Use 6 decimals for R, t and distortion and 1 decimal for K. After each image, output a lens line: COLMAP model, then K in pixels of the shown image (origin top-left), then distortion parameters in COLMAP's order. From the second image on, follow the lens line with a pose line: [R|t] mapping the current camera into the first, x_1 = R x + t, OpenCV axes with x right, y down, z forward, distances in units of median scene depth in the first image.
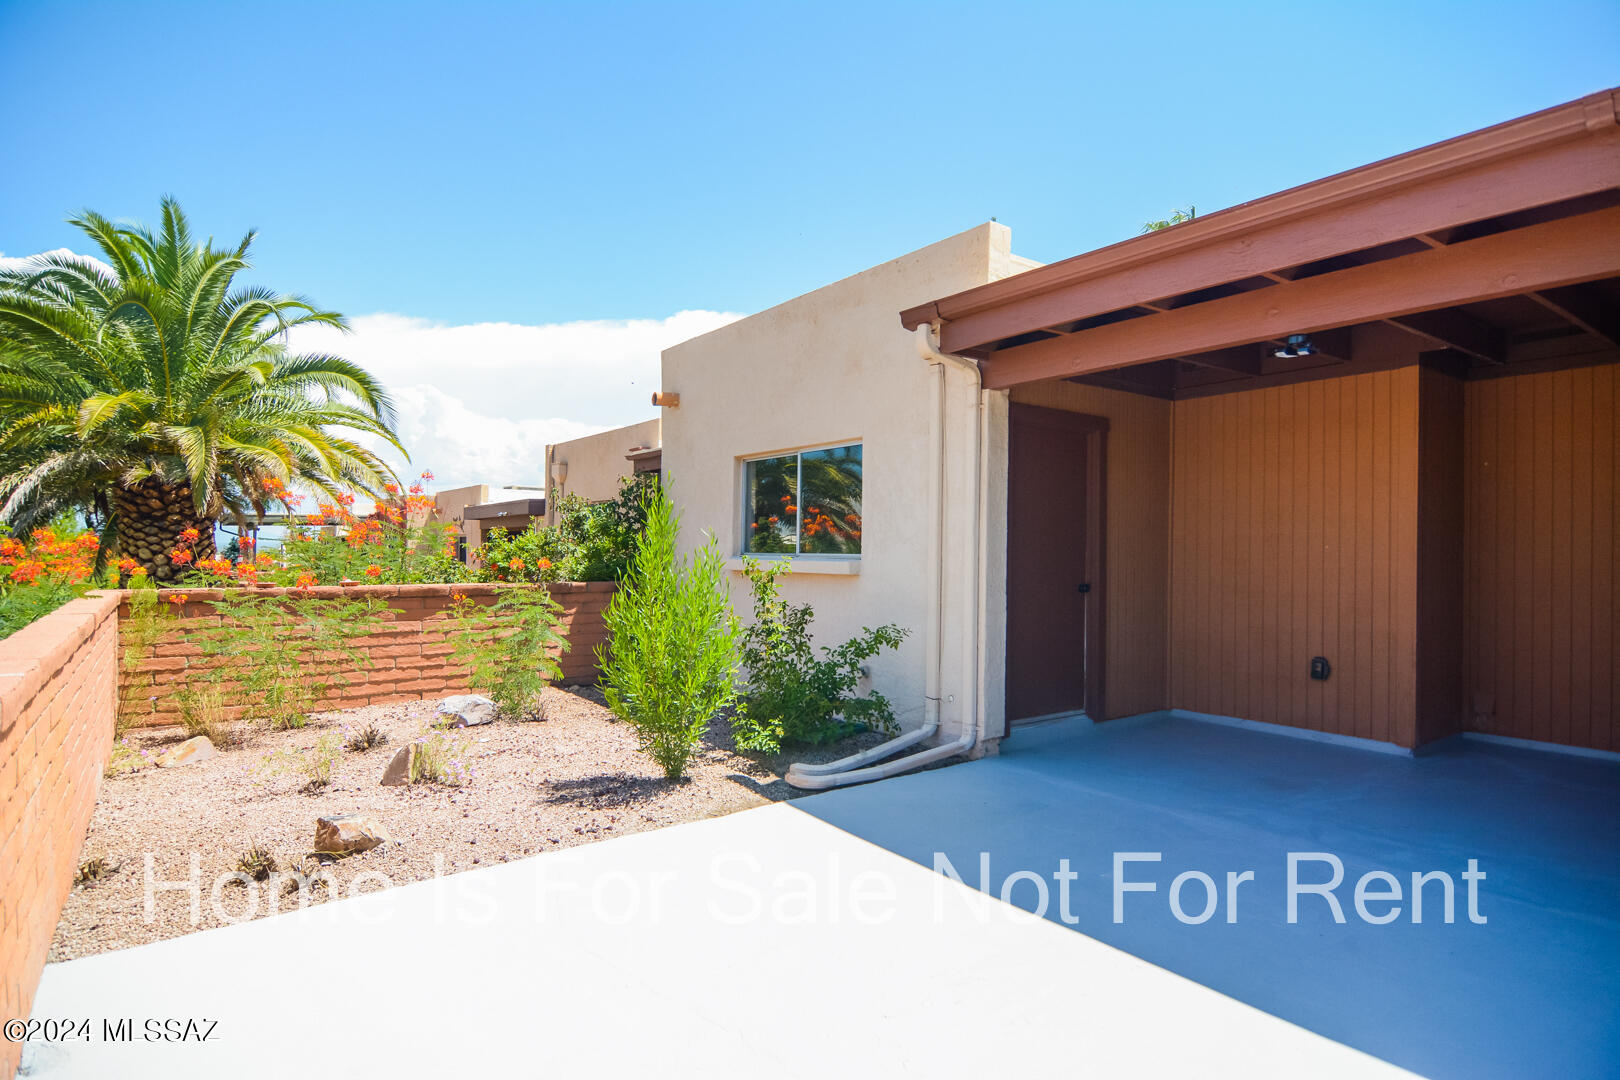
lens RADIAL K [[862.7, 0, 804.8], [0, 862.7, 544.2], [0, 0, 1]] dist [-0.002086, -0.000125]
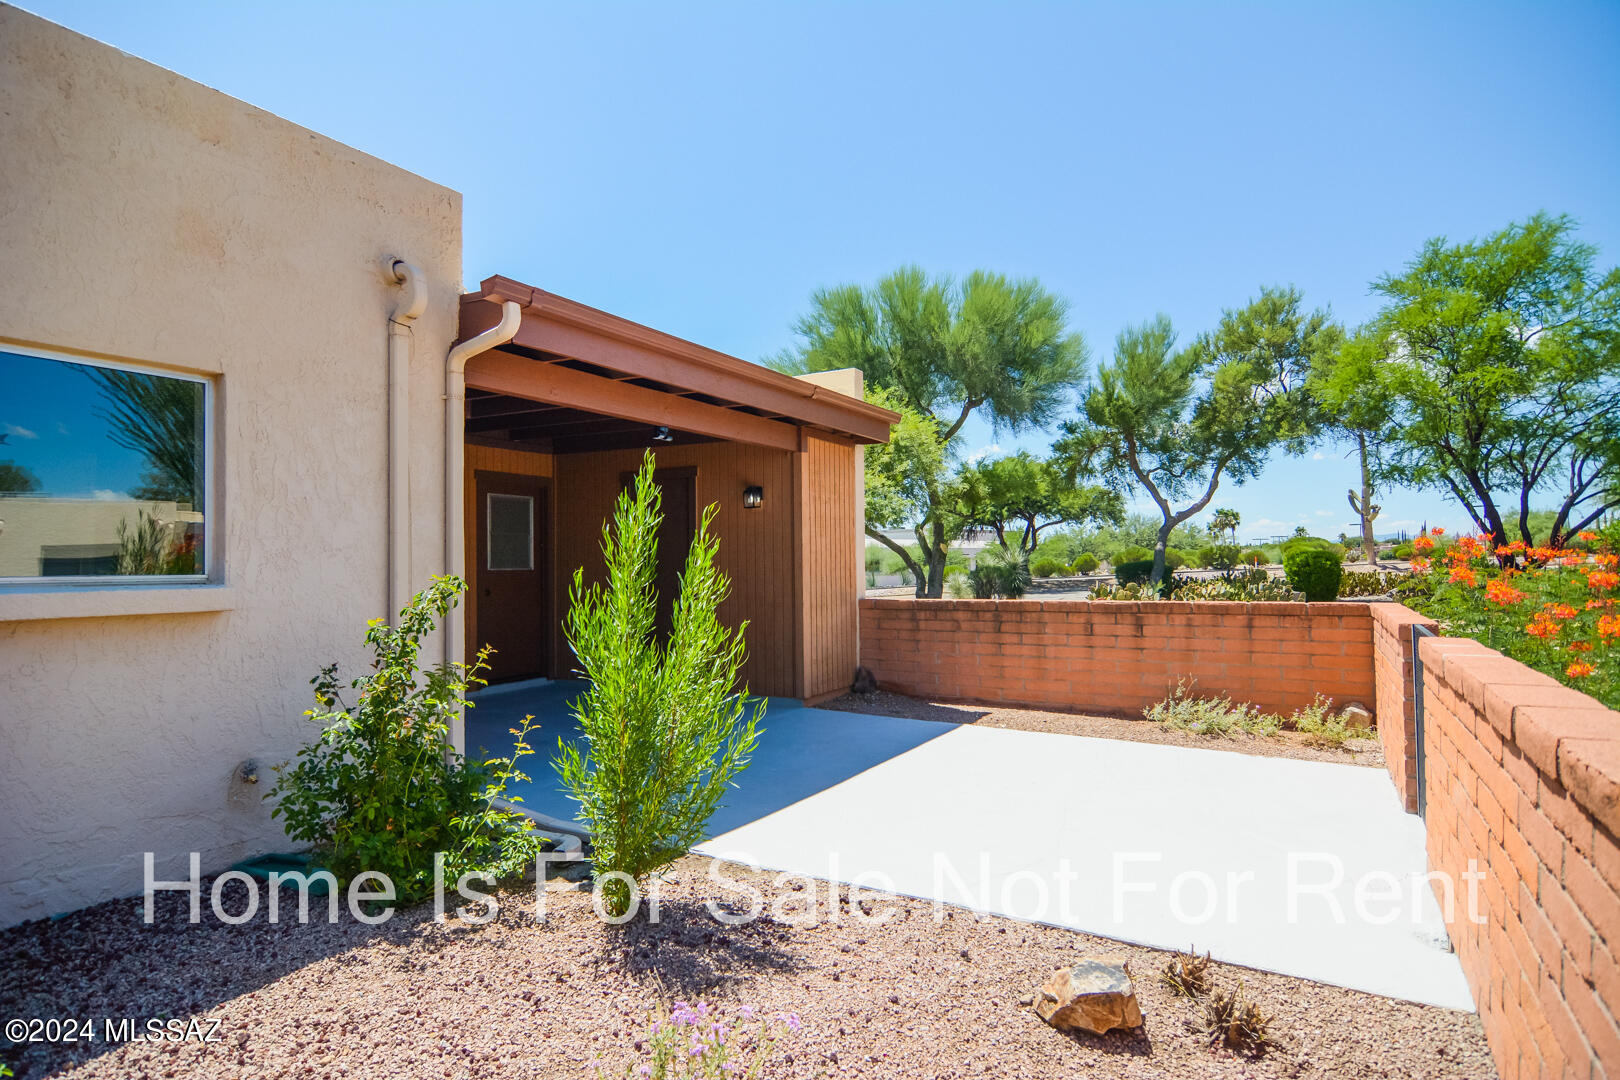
lens RADIAL K [[862.7, 0, 804.8], [0, 862.7, 544.2], [0, 0, 1]] dist [-0.002086, -0.000125]
pose [[-0.388038, 0.014358, 0.921531, -0.873935], [0.000474, 0.999882, -0.015378, -0.000237], [-0.921643, -0.005530, -0.387999, 1.209181]]
